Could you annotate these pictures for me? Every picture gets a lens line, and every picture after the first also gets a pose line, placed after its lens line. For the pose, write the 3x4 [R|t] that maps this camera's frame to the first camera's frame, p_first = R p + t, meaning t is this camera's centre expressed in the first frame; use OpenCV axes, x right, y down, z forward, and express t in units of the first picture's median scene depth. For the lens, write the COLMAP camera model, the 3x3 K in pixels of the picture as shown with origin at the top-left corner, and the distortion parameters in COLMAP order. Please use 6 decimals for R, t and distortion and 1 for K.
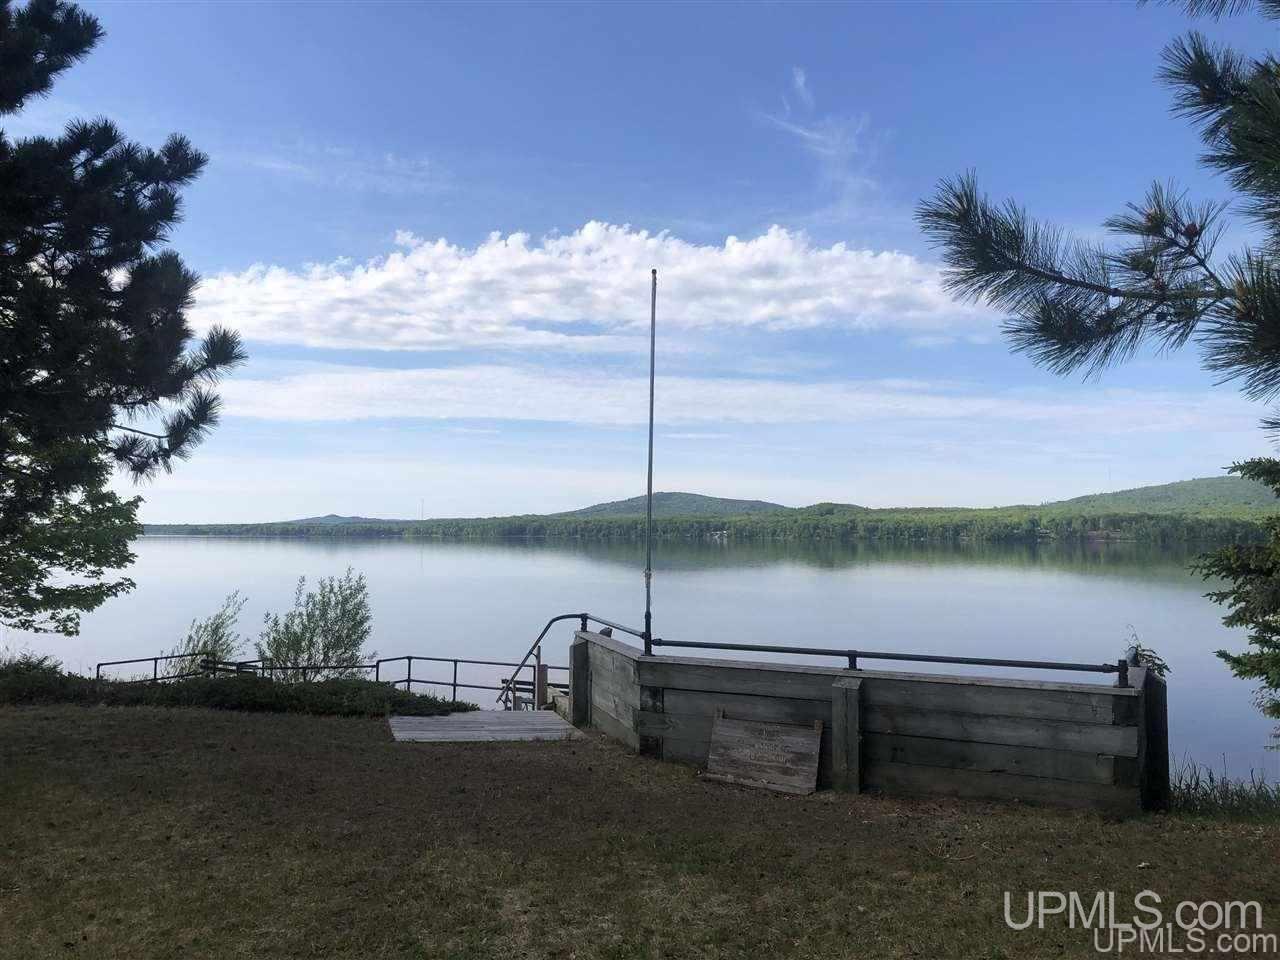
lens RADIAL K [[1048.5, 0, 640.0], [0, 1048.5, 480.0], [0, 0, 1]] dist [0.016298, 0.007371]
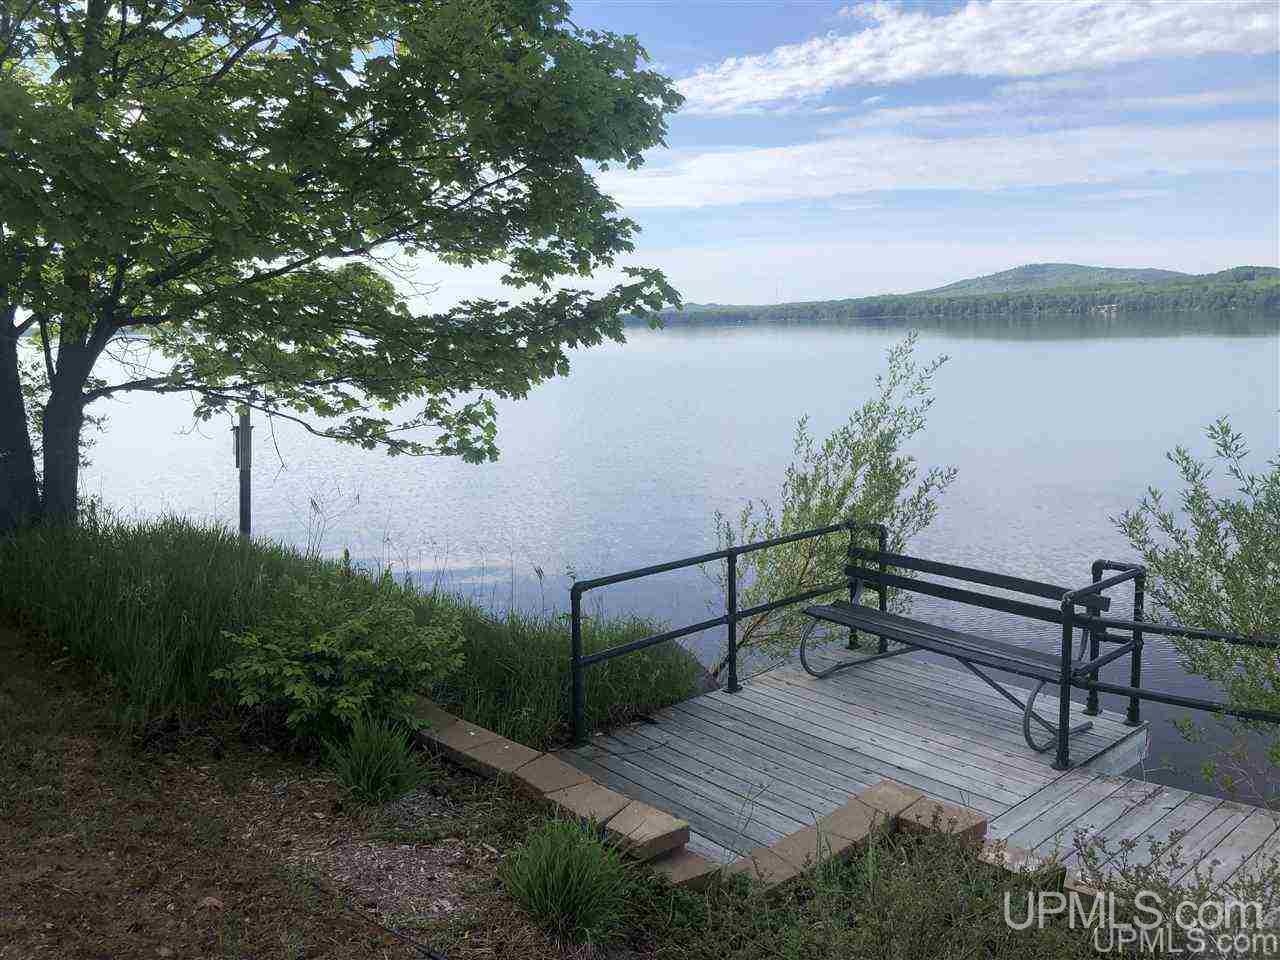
lens RADIAL K [[1048.5, 0, 640.0], [0, 1048.5, 480.0], [0, 0, 1]] dist [0.016298, 0.007371]
pose [[0.943036, 0.022687, -0.331917, -0.369120], [0.045659, 0.979406, 0.196669, 0.085162], [0.329544, -0.200621, 0.922579, 0.687704]]
